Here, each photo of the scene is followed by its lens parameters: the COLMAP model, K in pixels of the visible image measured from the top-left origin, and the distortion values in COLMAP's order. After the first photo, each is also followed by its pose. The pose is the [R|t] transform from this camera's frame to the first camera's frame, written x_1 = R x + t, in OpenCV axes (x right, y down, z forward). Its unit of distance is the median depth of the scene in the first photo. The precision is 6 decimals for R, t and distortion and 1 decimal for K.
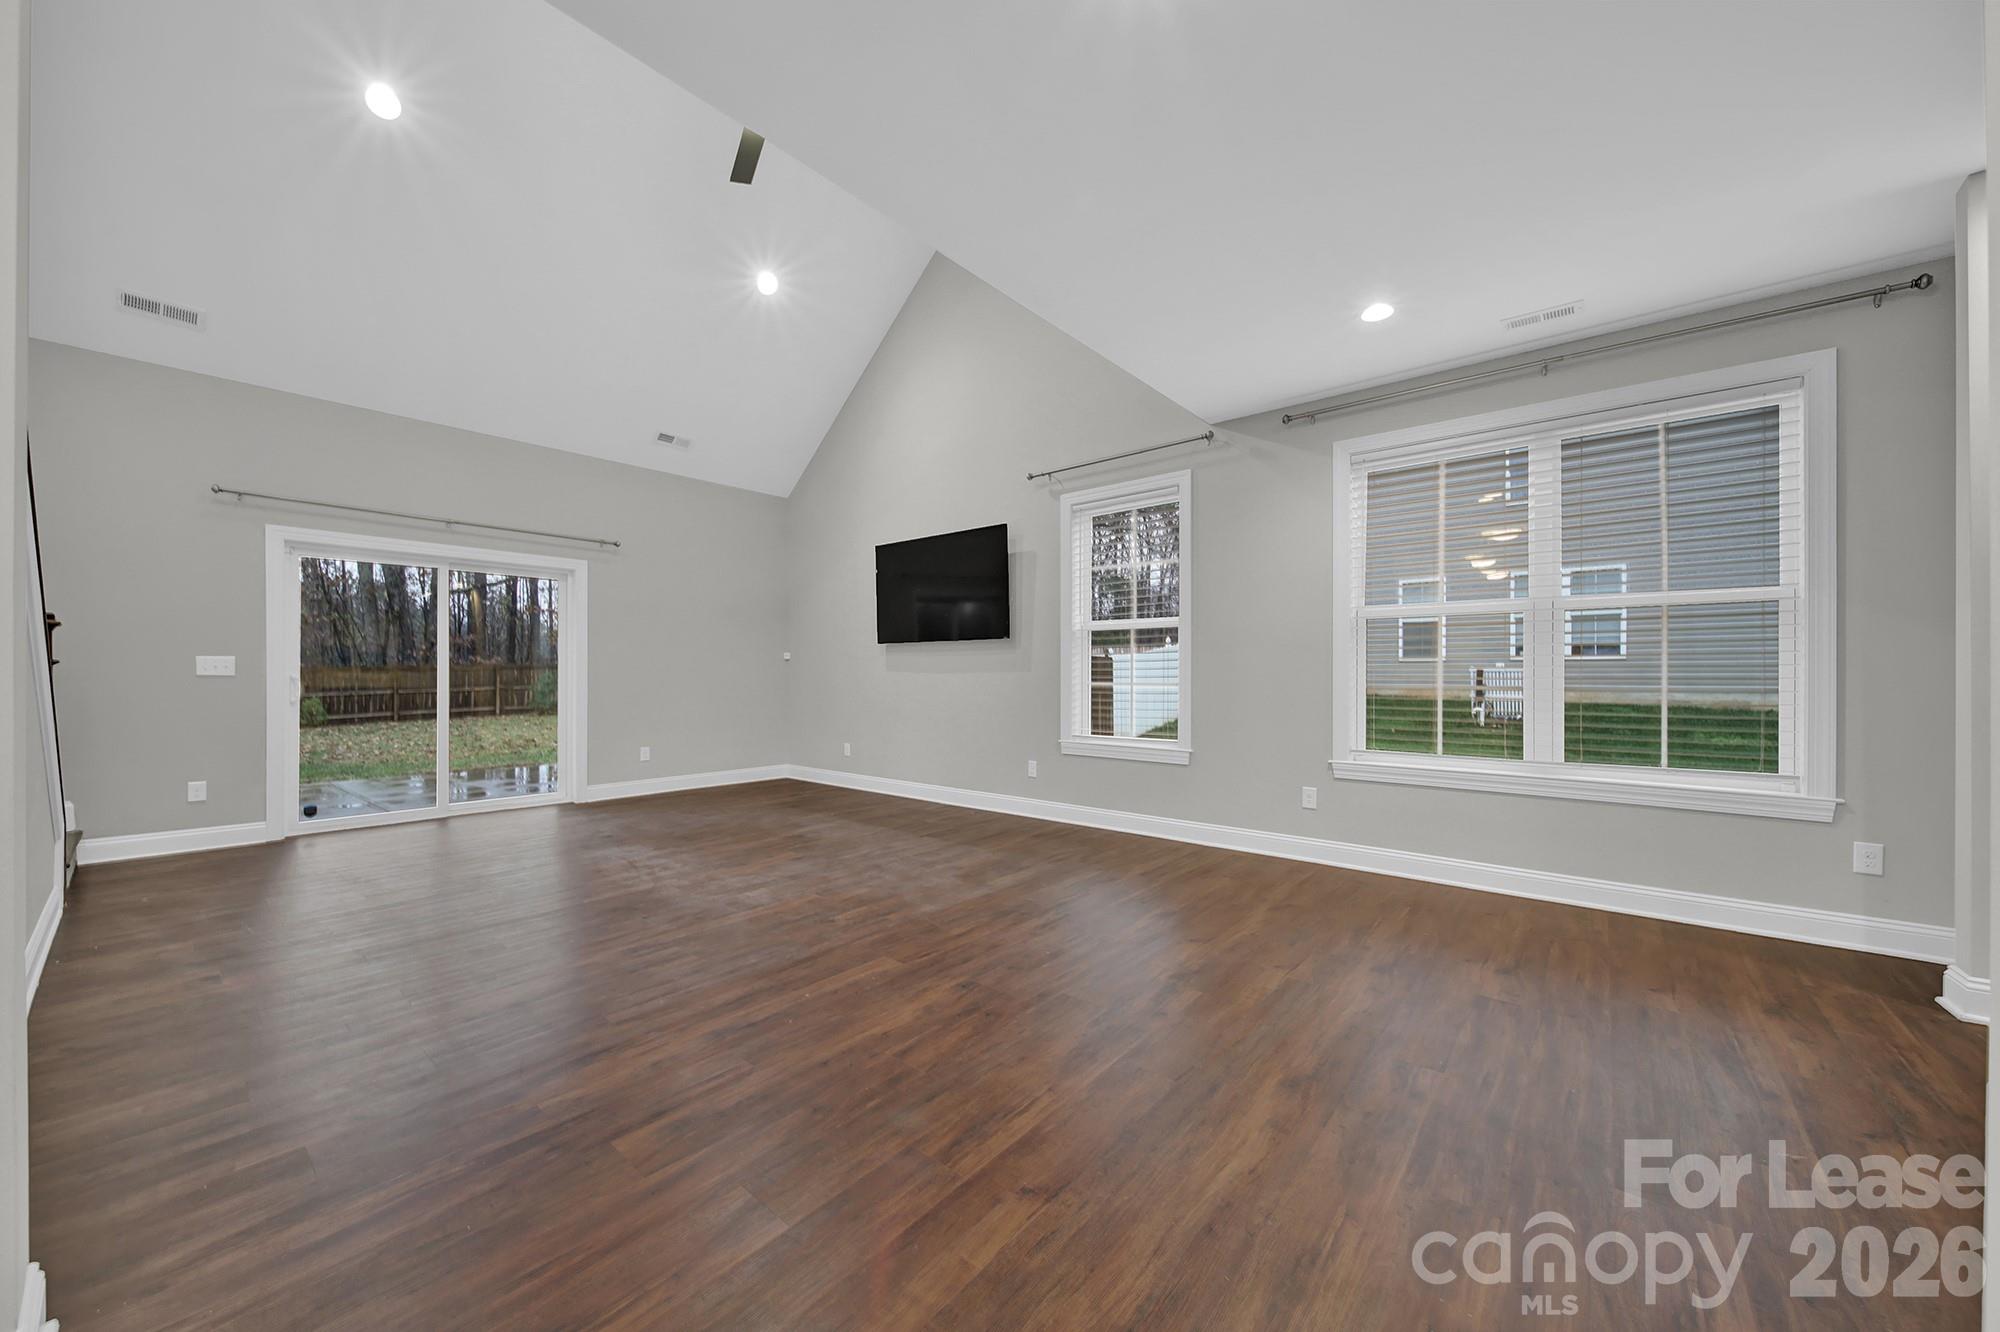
lens RADIAL K [[715.7, 0, 997.4], [0, 715.7, 671.9], [0, 0, 1]] dist [0.004004, -0.000982]
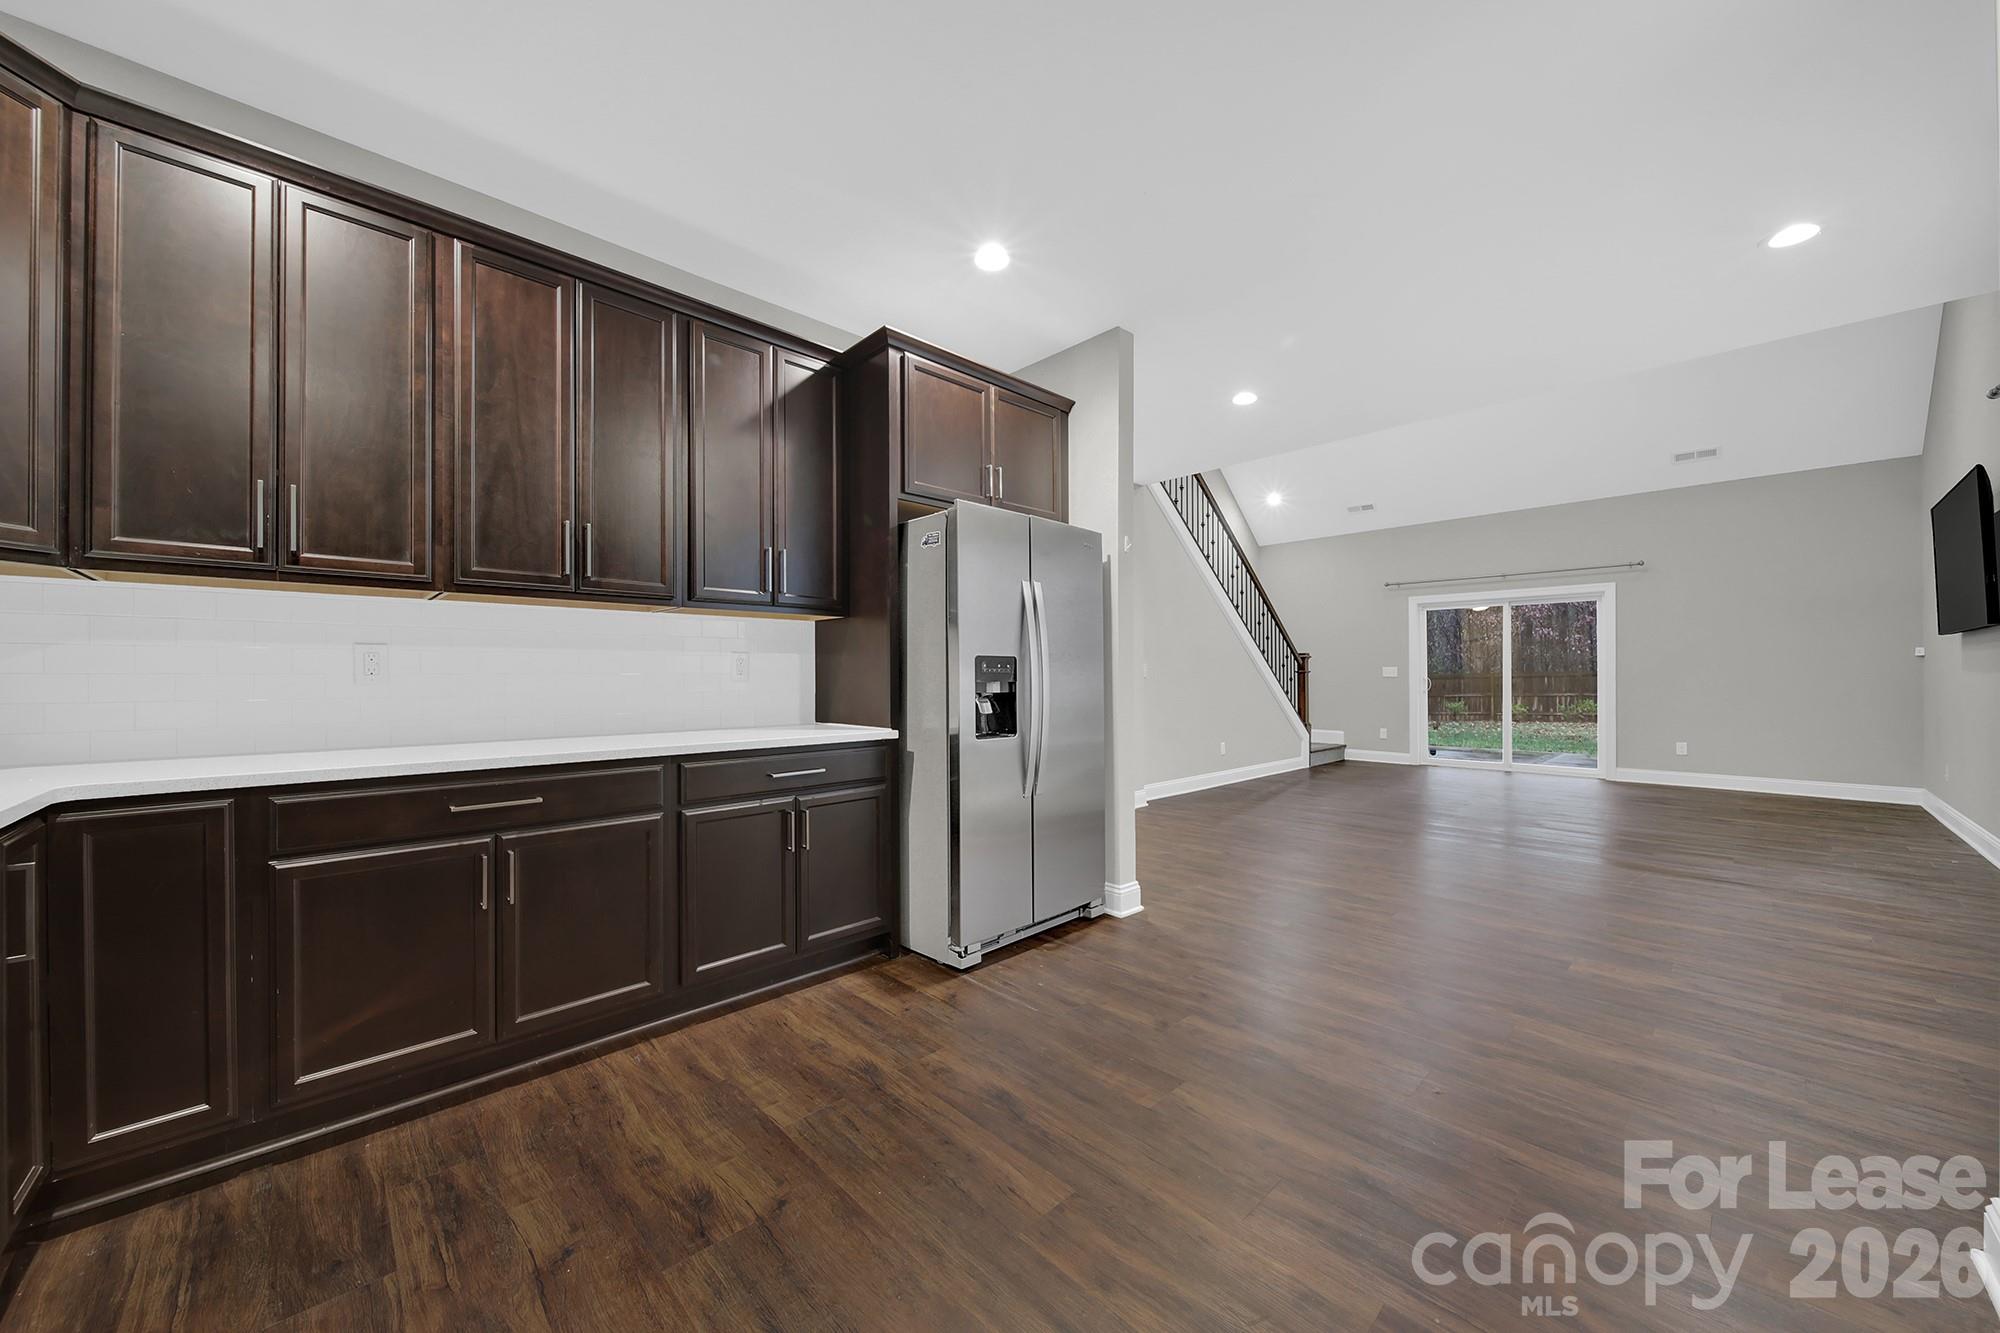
lens RADIAL K [[715.7, 0, 1009.2], [0, 715.7, 678.5], [0, 0, 1]] dist [0.004004, -0.000982]
pose [[-0.103863, -0.000525, -0.994592, 0.904093], [0.007276, 0.999973, -0.001288, 0.005109], [0.994565, -0.007370, -0.103856, 0.129816]]
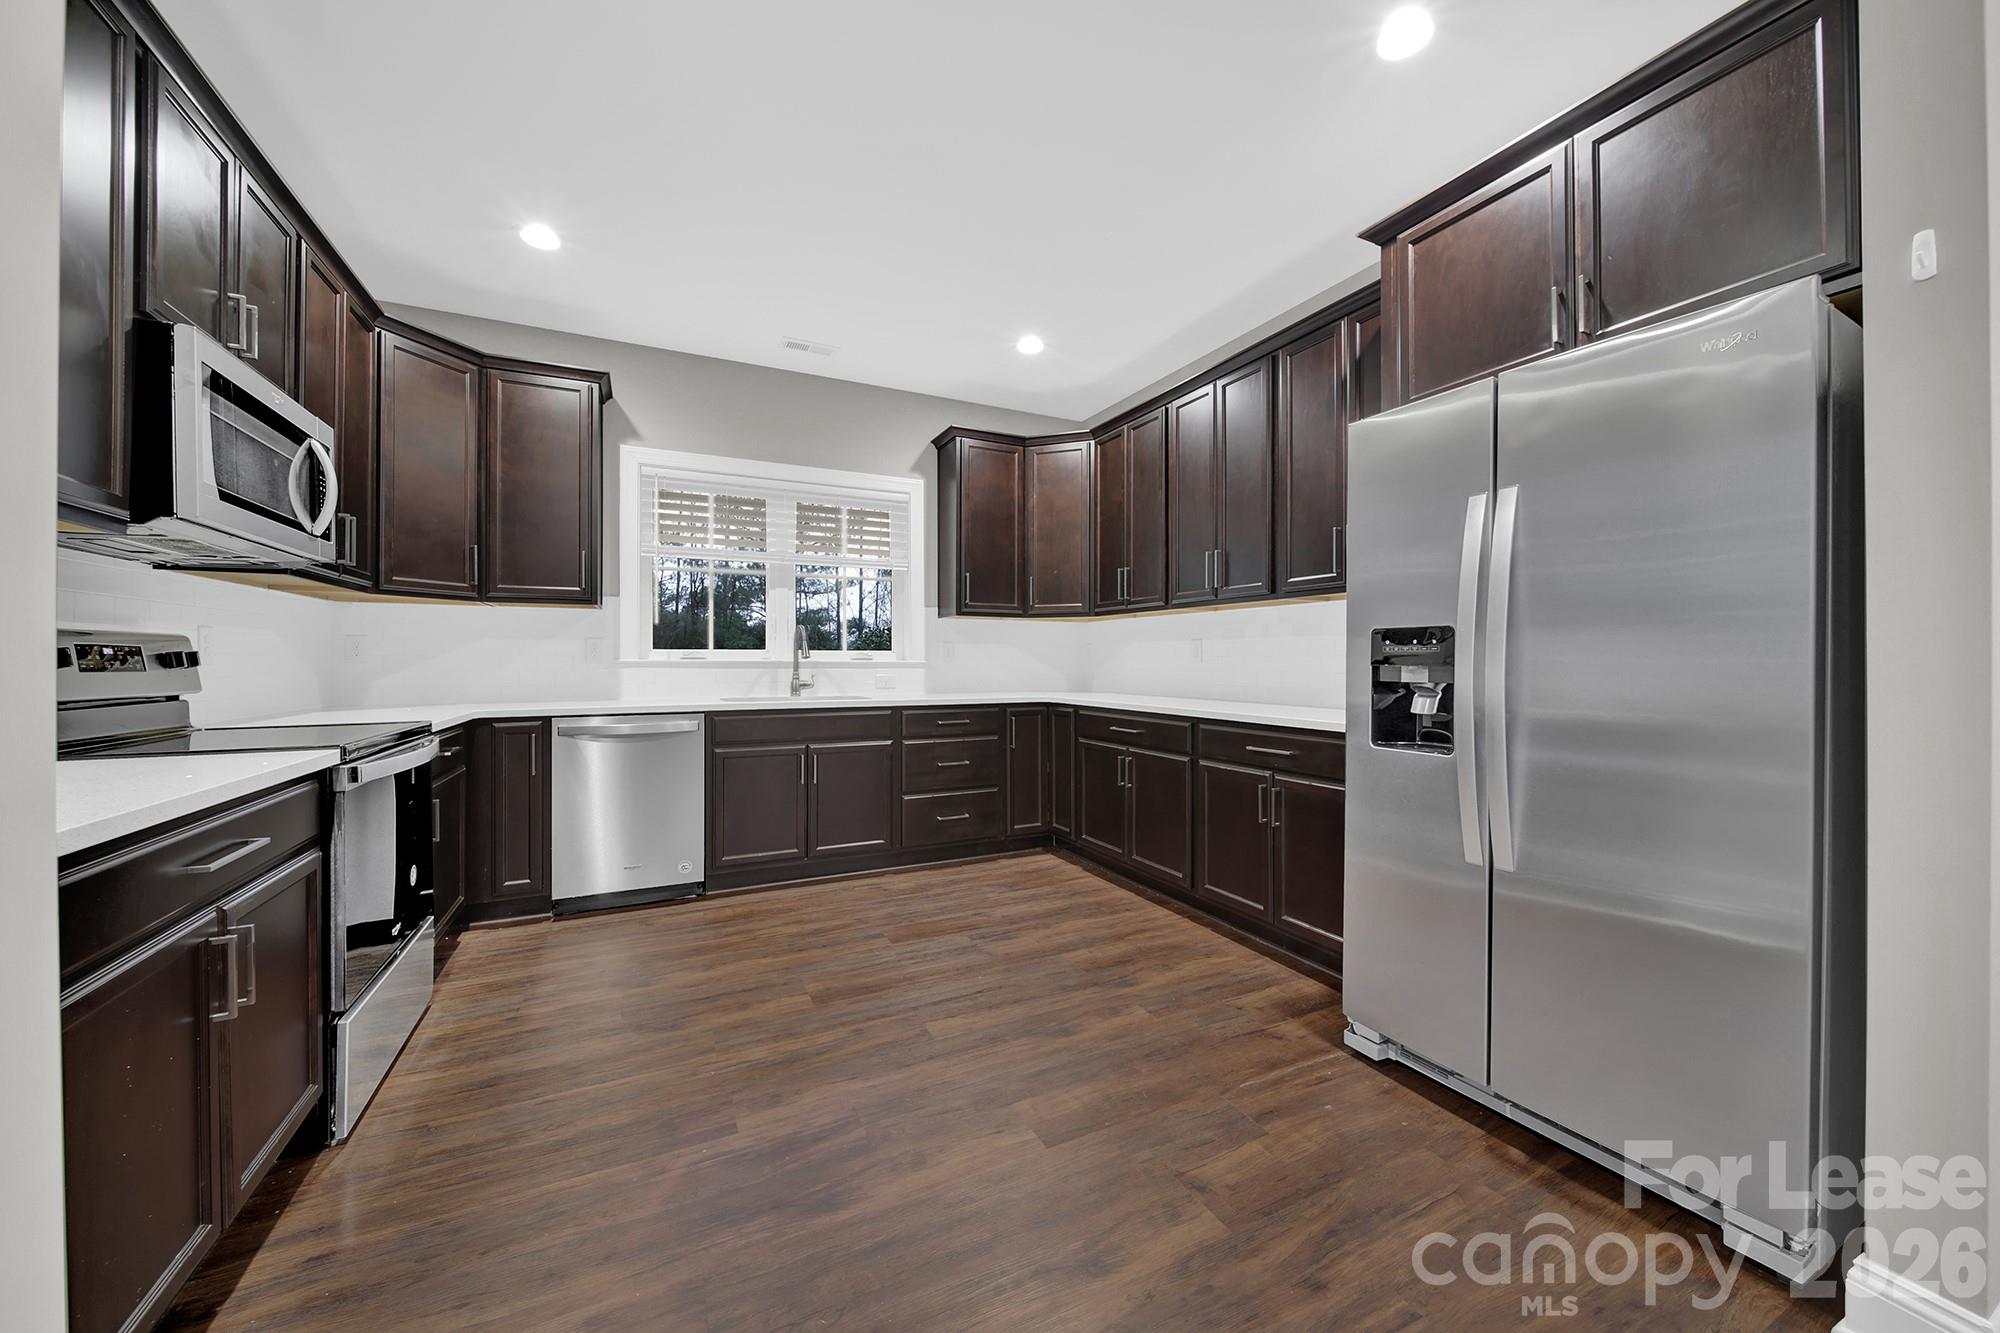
lens RADIAL K [[715.7, 0, 989.8], [0, 715.7, 658.8], [0, 0, 1]] dist [0.004004, -0.000982]
pose [[-0.909662, -0.000700, 0.415348, 0.407668], [-0.003542, 0.999975, -0.006072, 0.006000], [-0.415334, -0.006994, -0.909642, 0.480866]]
